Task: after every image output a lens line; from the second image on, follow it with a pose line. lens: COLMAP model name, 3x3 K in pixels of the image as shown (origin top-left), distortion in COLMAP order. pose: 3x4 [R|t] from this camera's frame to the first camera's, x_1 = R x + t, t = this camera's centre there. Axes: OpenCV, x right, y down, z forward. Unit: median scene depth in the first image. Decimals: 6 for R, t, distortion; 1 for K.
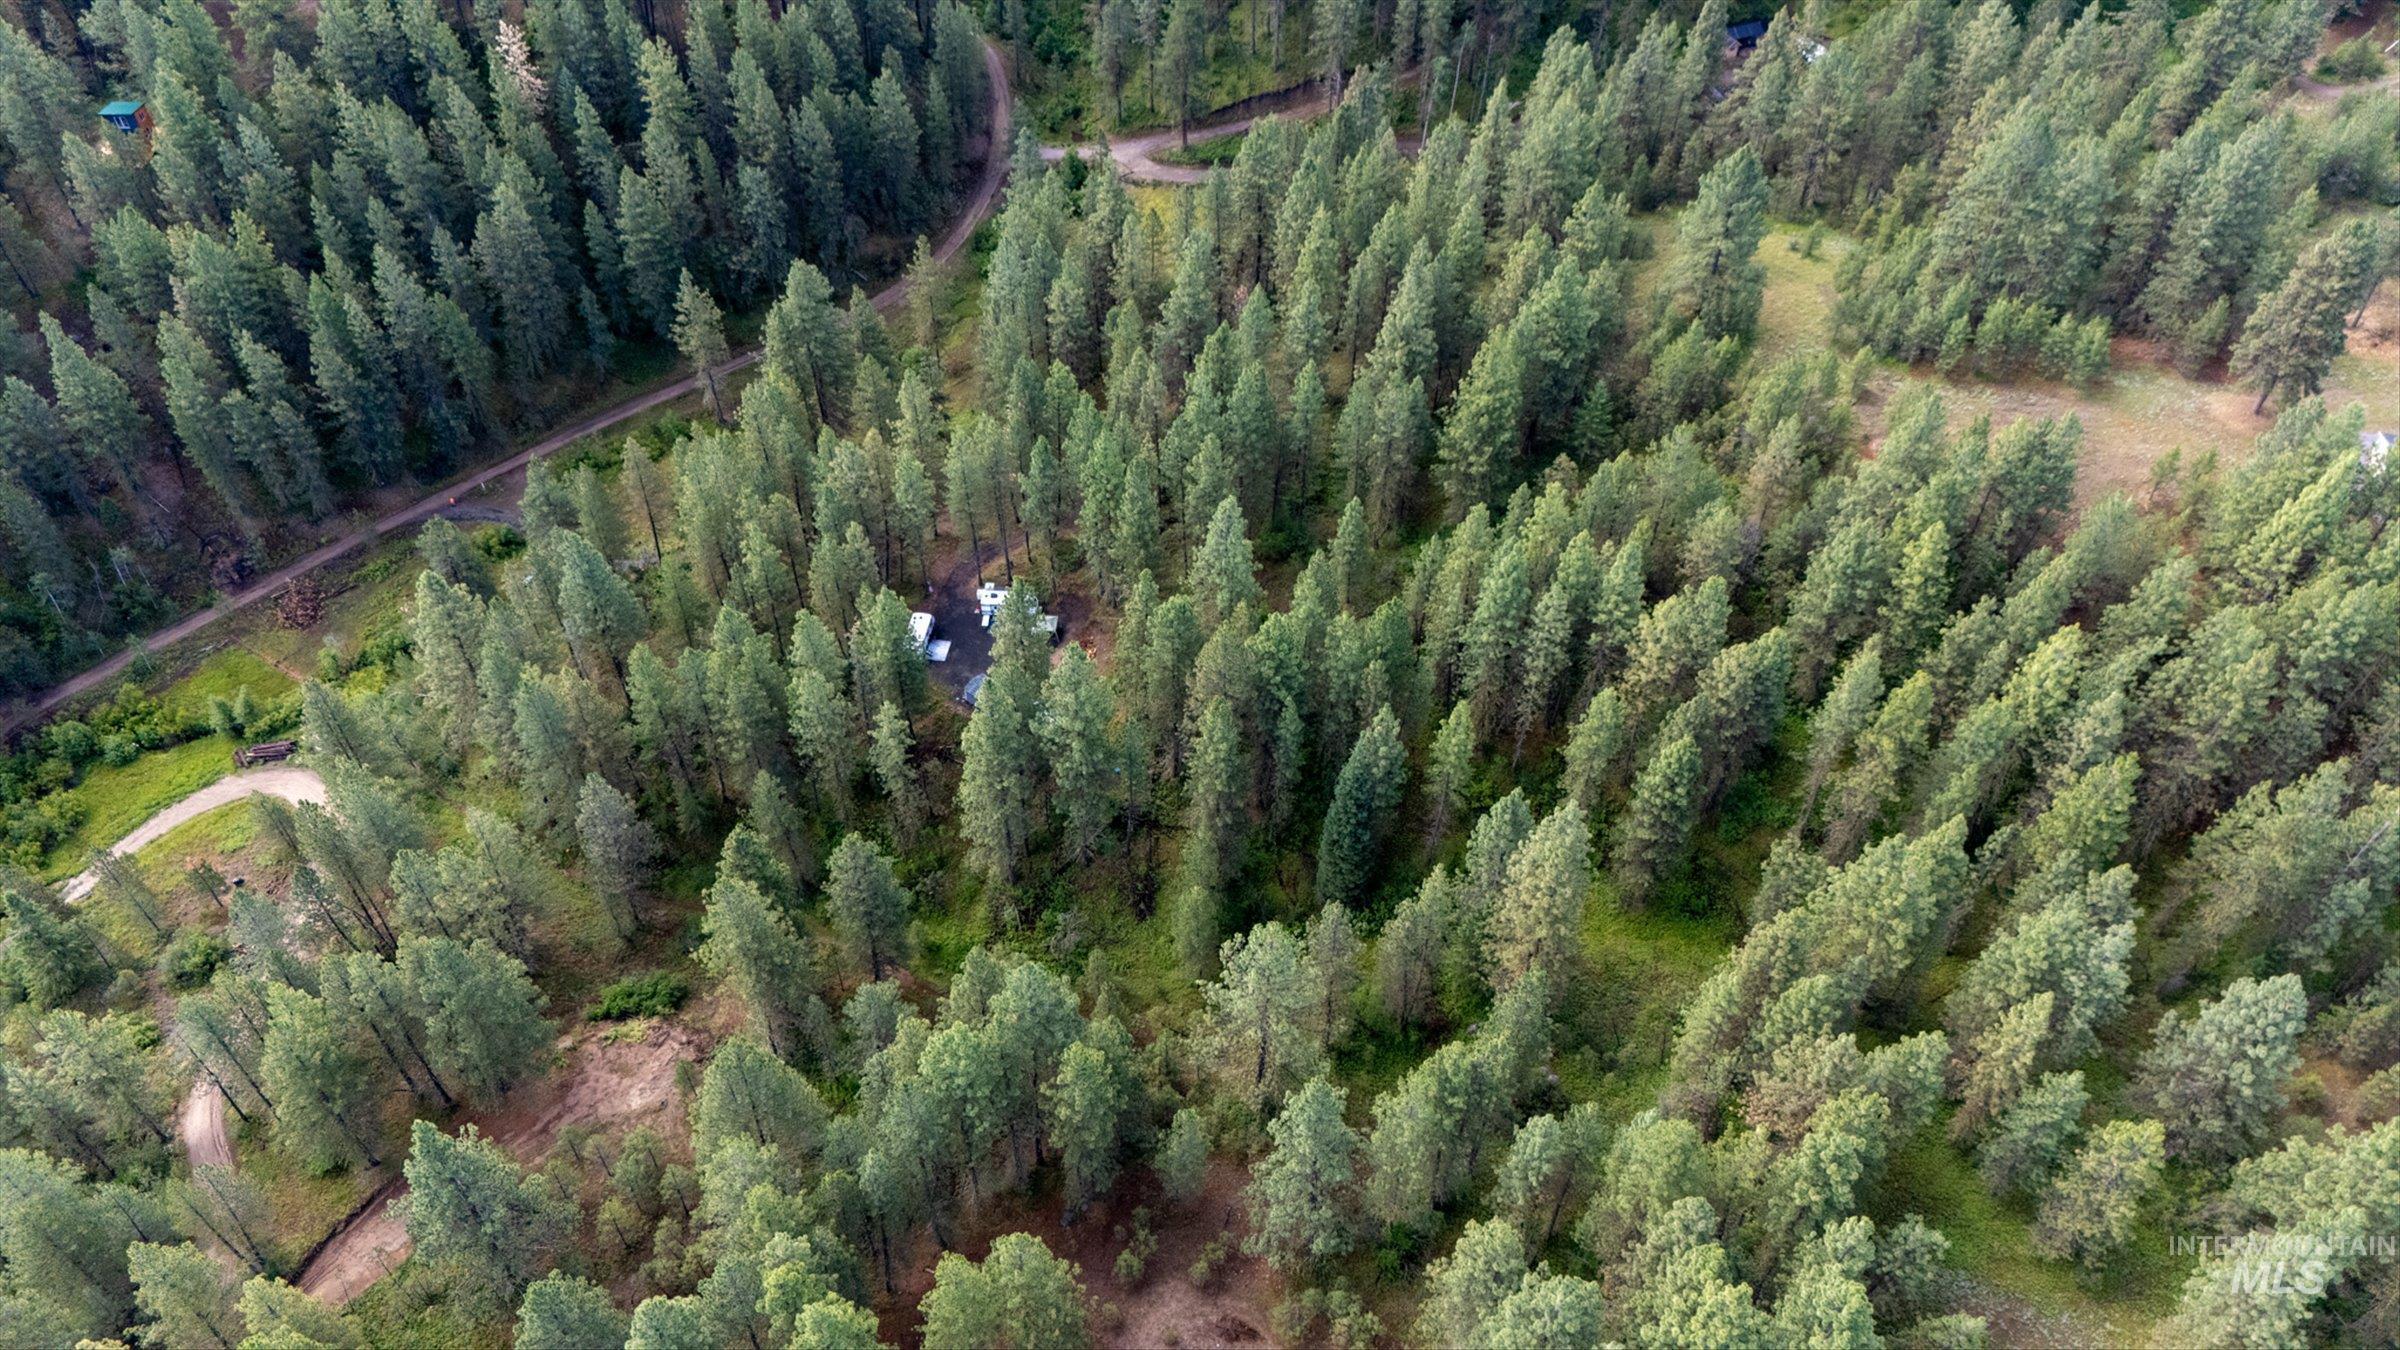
lens RADIAL K [[1717.6, 0, 1196.1], [0, 1717.6, 674.8], [0, 0, 1]] dist [0.055762, -0.040866]
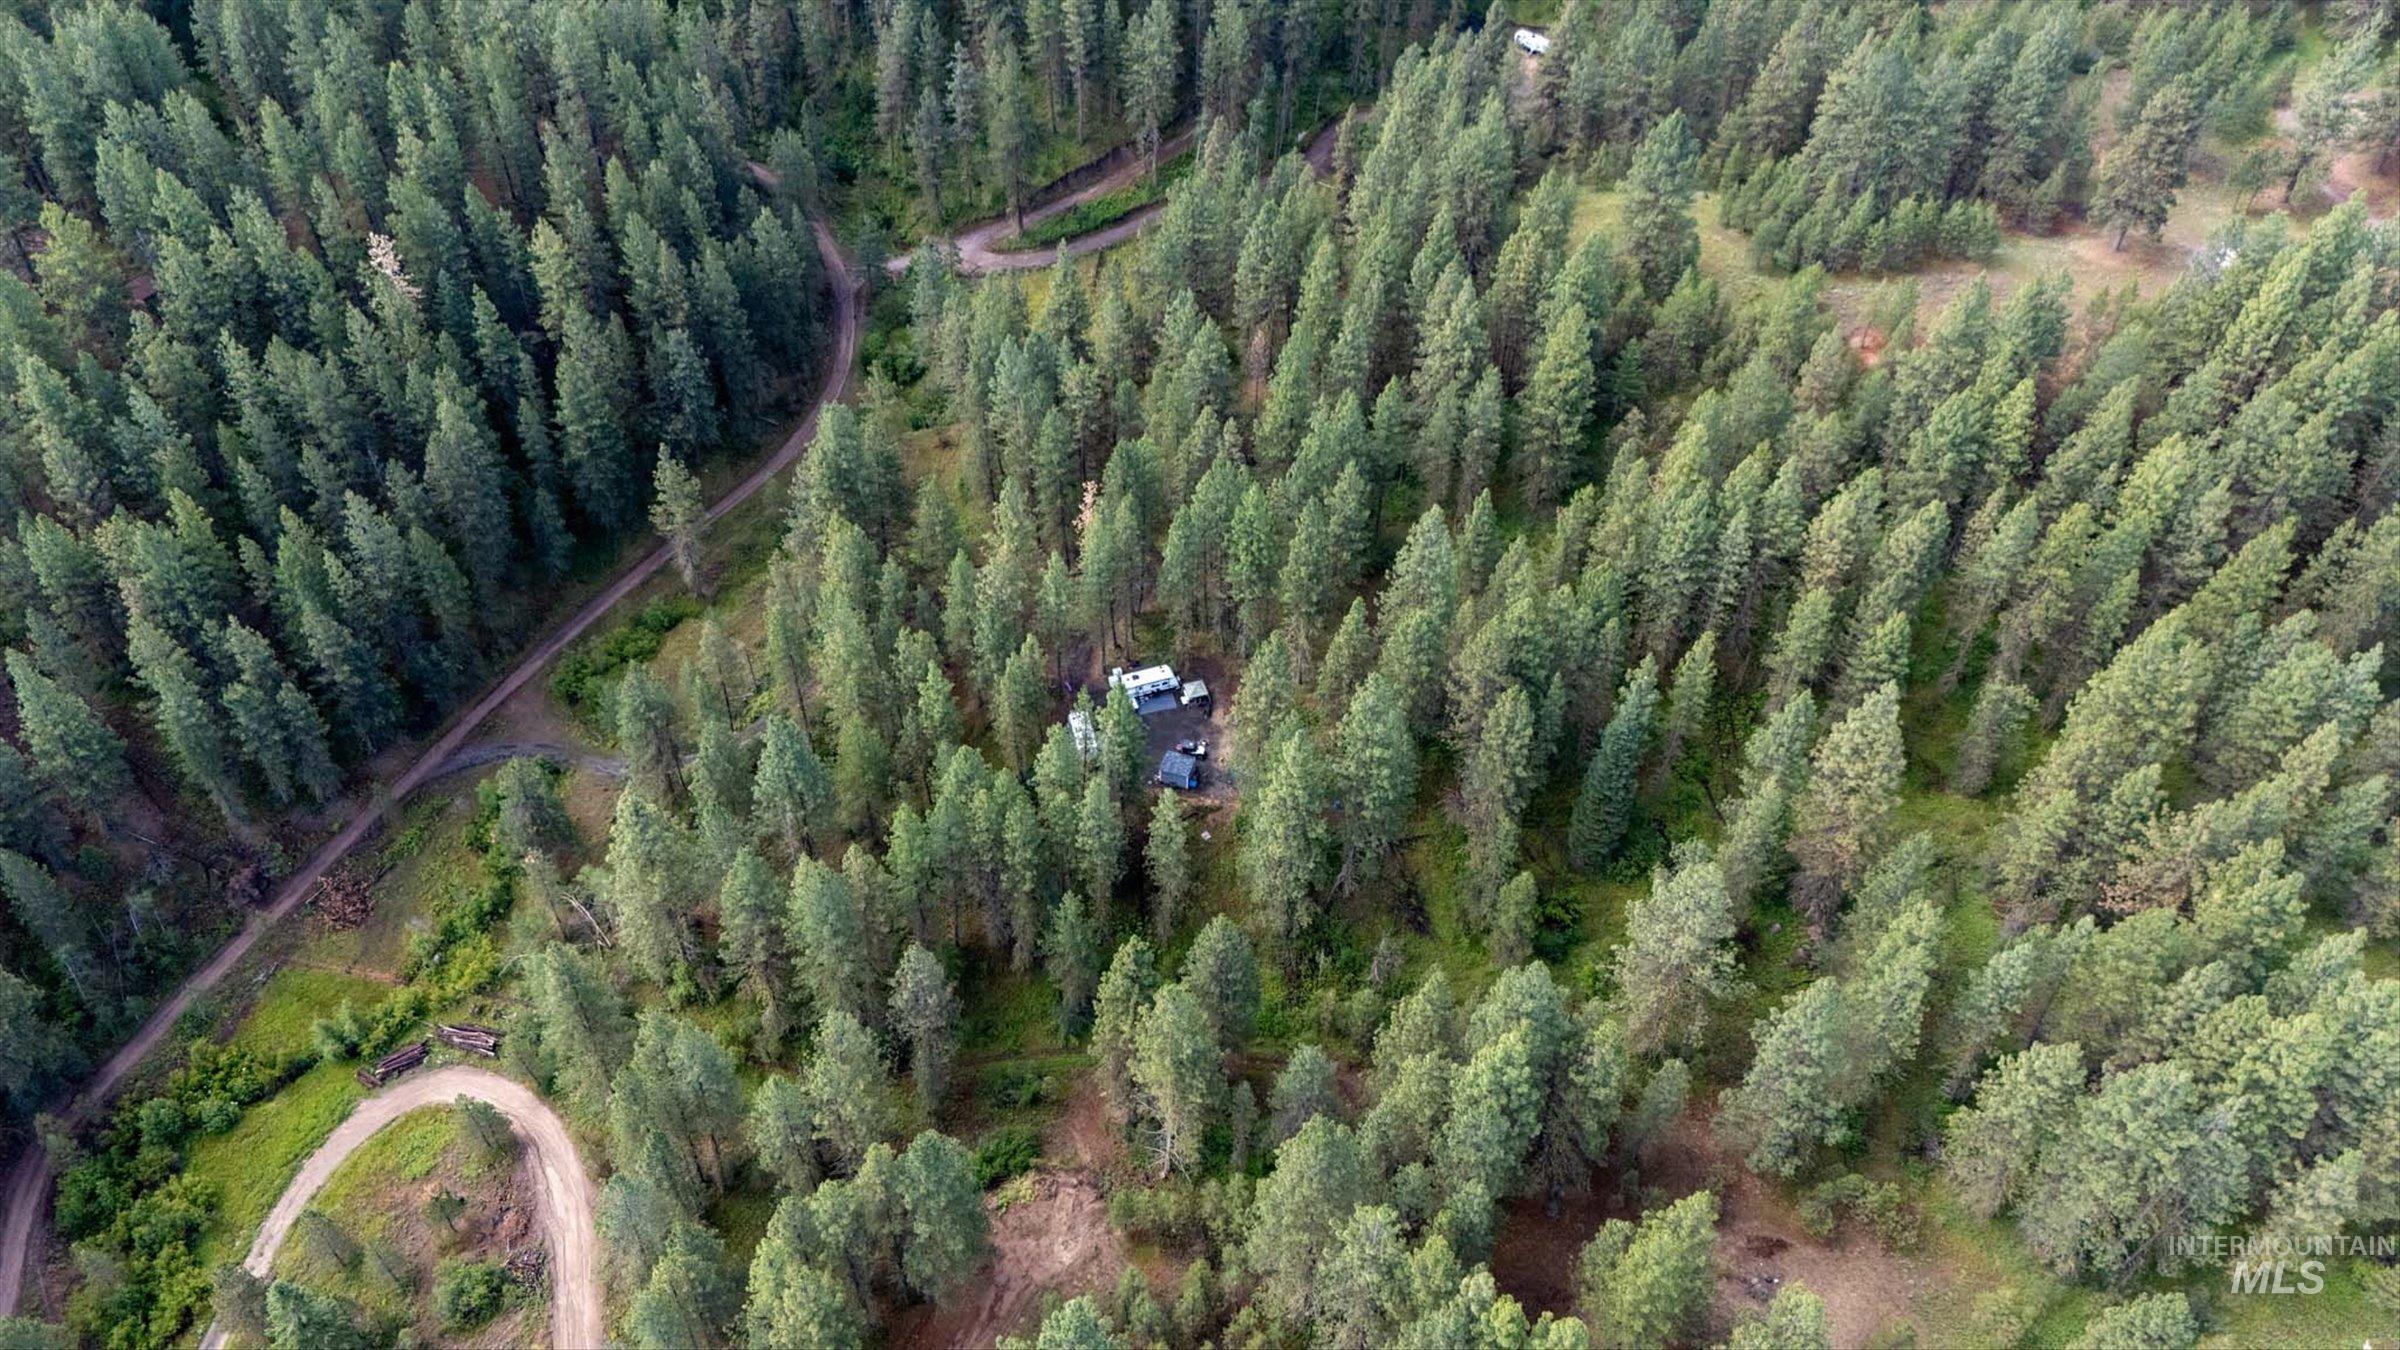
lens RADIAL K [[1717.6, 0, 1200.1], [0, 1717.6, 677.6], [0, 0, 1]] dist [0.055762, -0.040866]
pose [[0.931286, -0.260131, 0.255025, -0.317083], [0.270182, 0.962798, -0.004560, -0.029467], [-0.244351, 0.073150, 0.966924, 0.022399]]
